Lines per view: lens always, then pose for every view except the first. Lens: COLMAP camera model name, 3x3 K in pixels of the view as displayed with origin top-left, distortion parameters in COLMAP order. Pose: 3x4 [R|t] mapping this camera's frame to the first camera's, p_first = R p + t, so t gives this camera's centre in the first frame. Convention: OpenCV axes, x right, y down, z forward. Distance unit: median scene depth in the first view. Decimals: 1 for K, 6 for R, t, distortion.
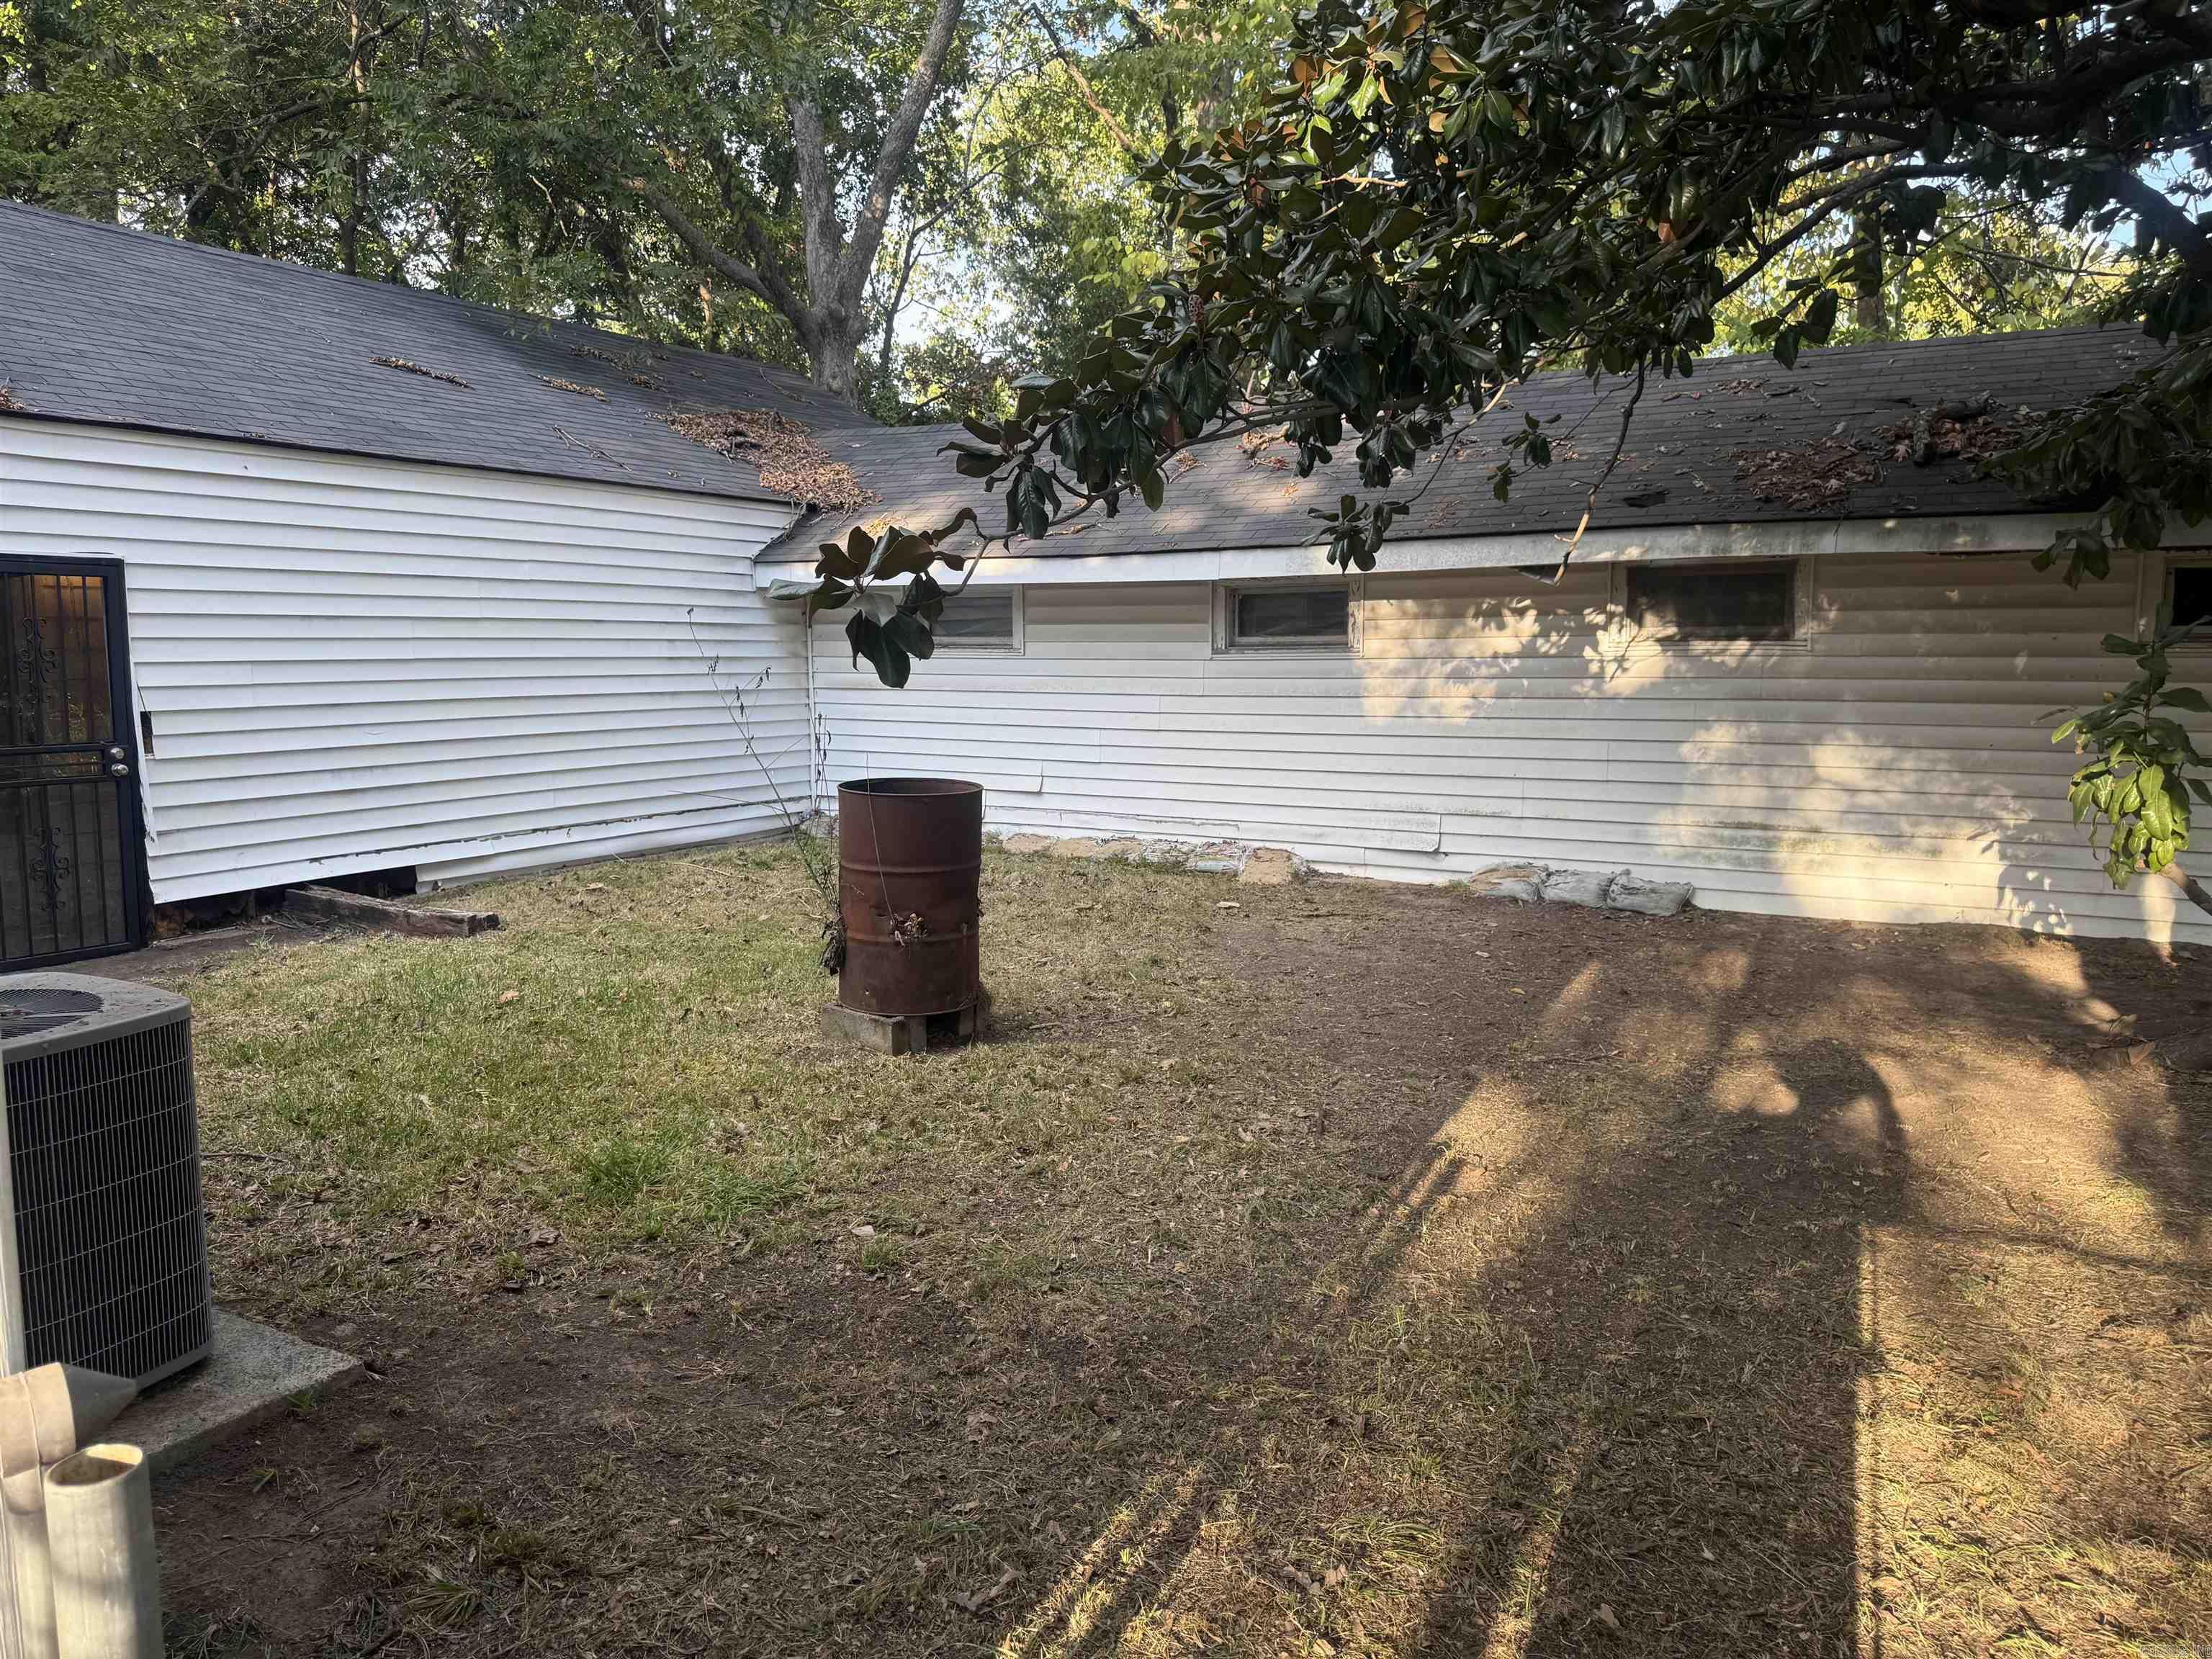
lens RADIAL K [[1554.6, 0, 1115.9], [0, 1554.6, 826.2], [0, 0, 1]] dist [-0.007467, -0.004403]
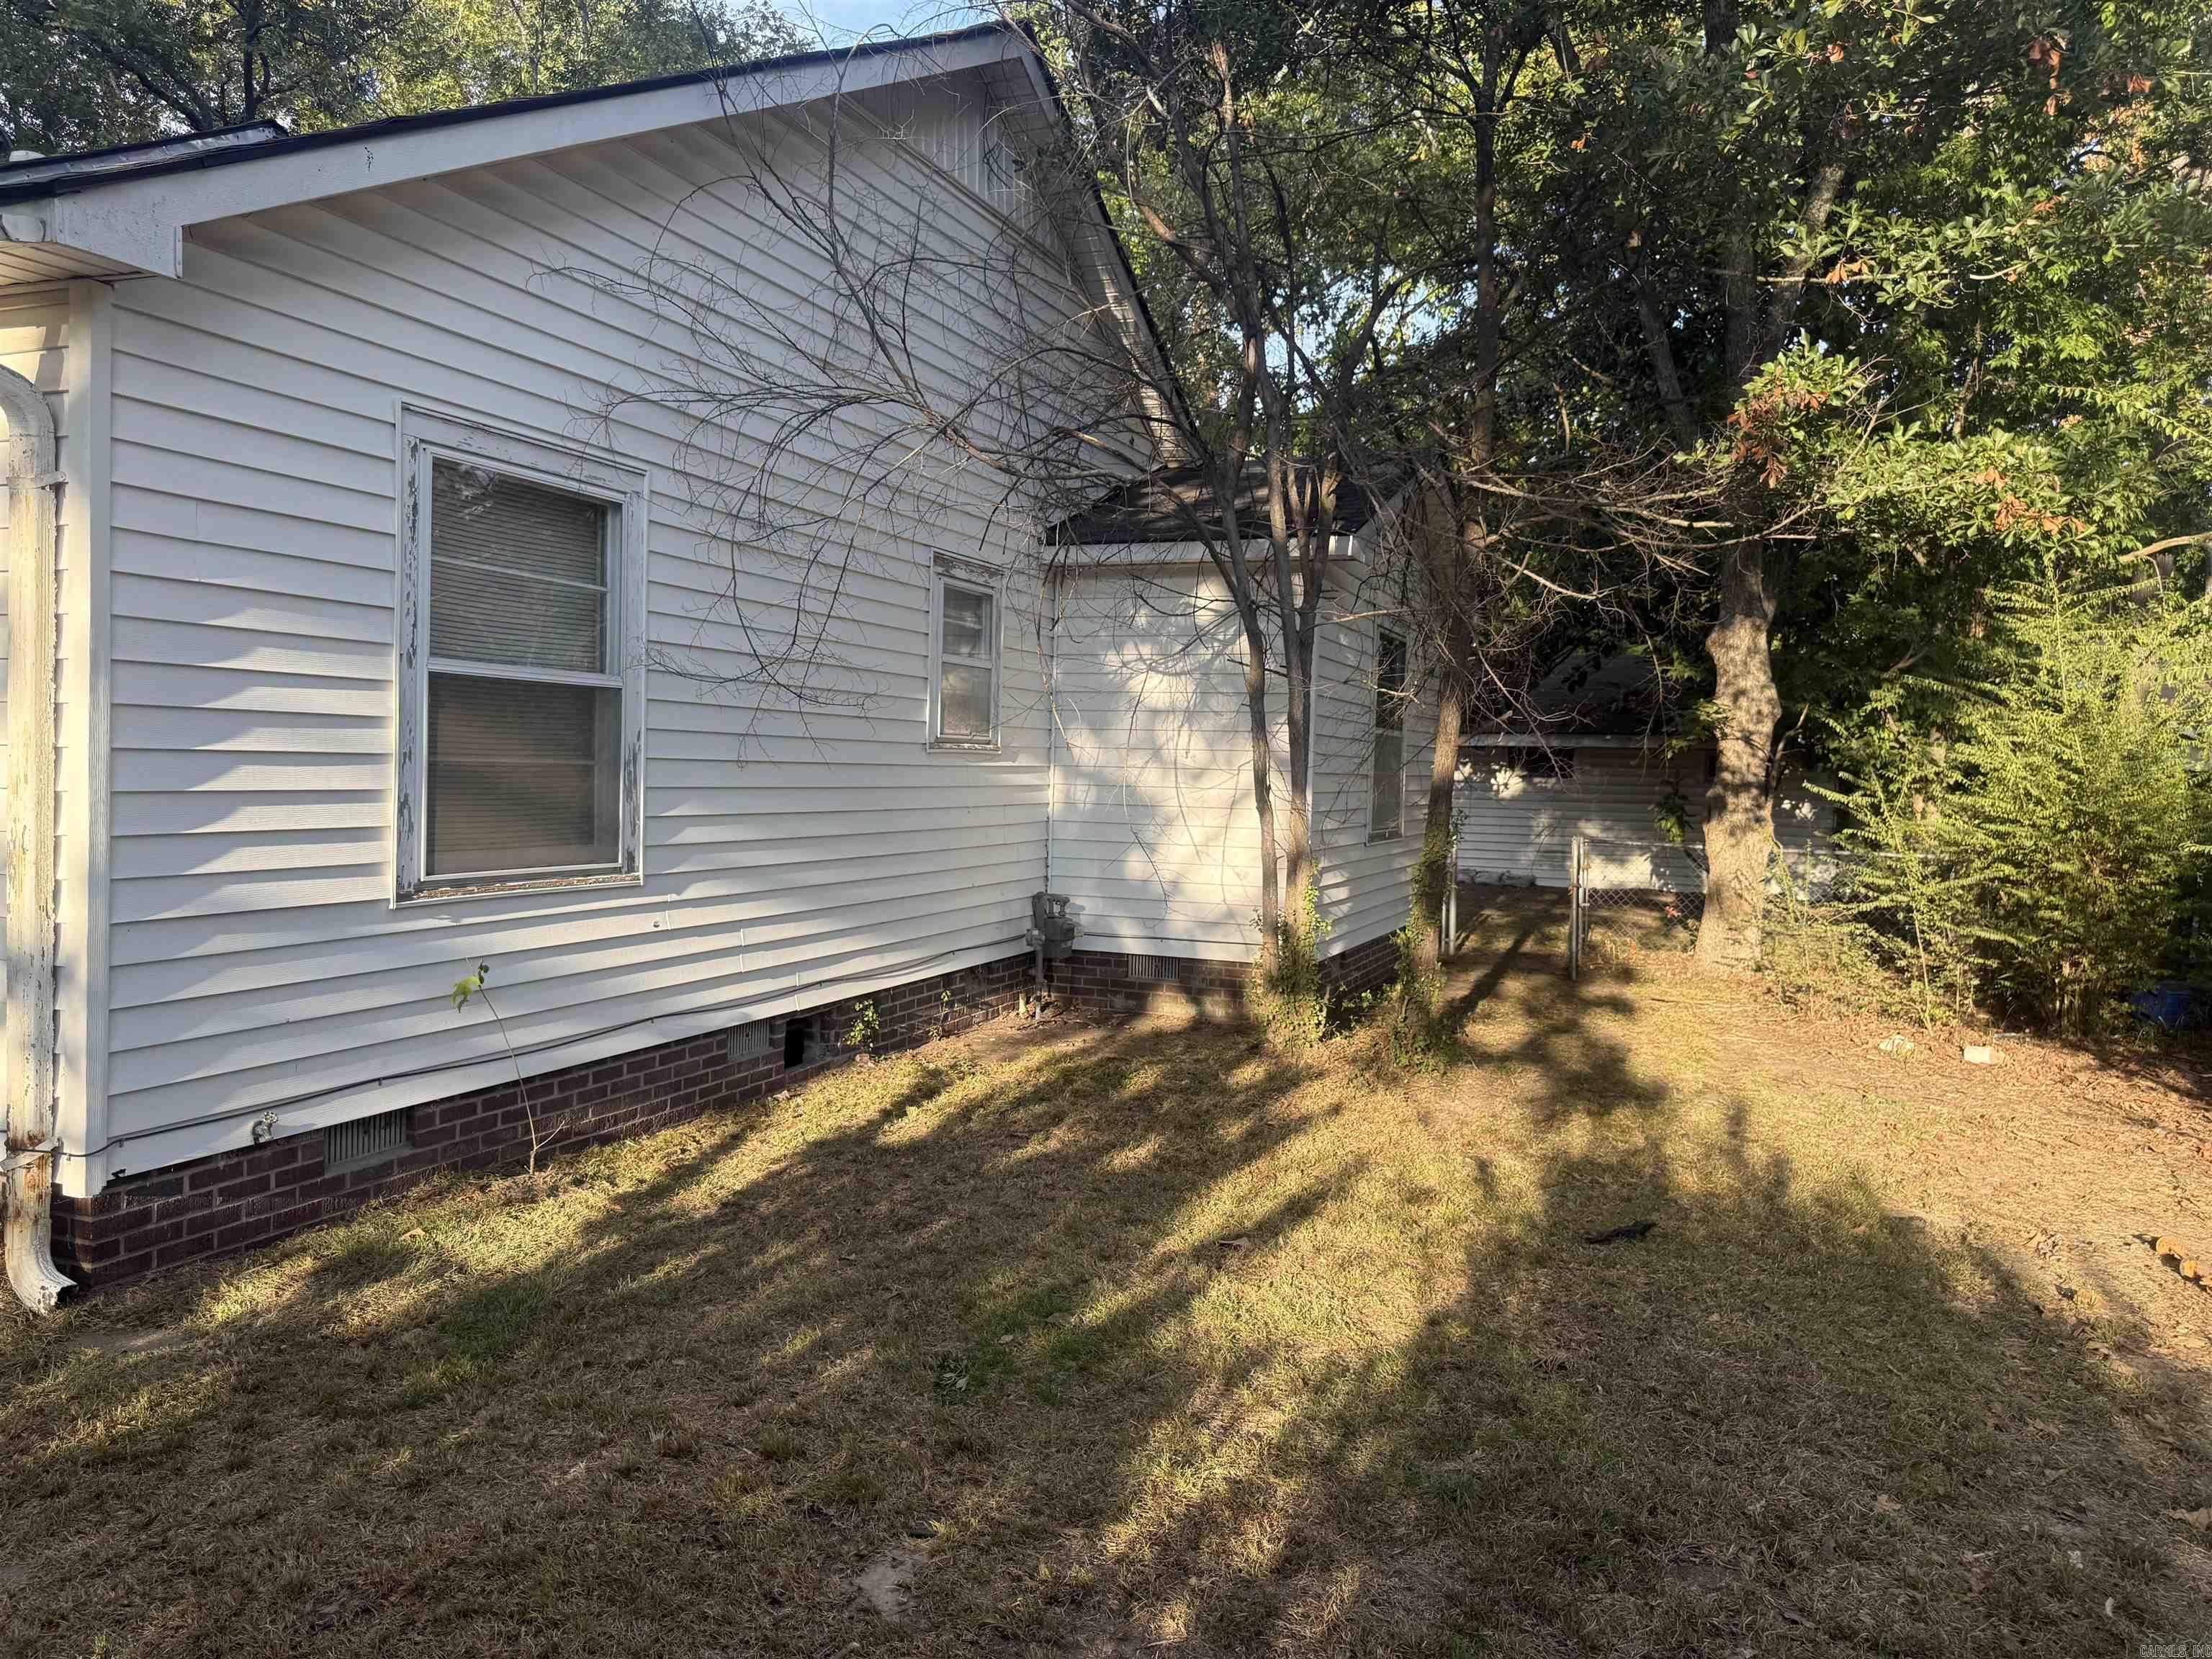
lens RADIAL K [[1554.6, 0, 1100.1], [0, 1554.6, 829.1], [0, 0, 1]] dist [-0.007467, -0.004403]
pose [[0.992431, 0.017175, 0.121599, -0.623296], [-0.008014, 0.997119, -0.075429, 0.157442], [-0.122544, 0.073883, 0.989709, -1.381154]]
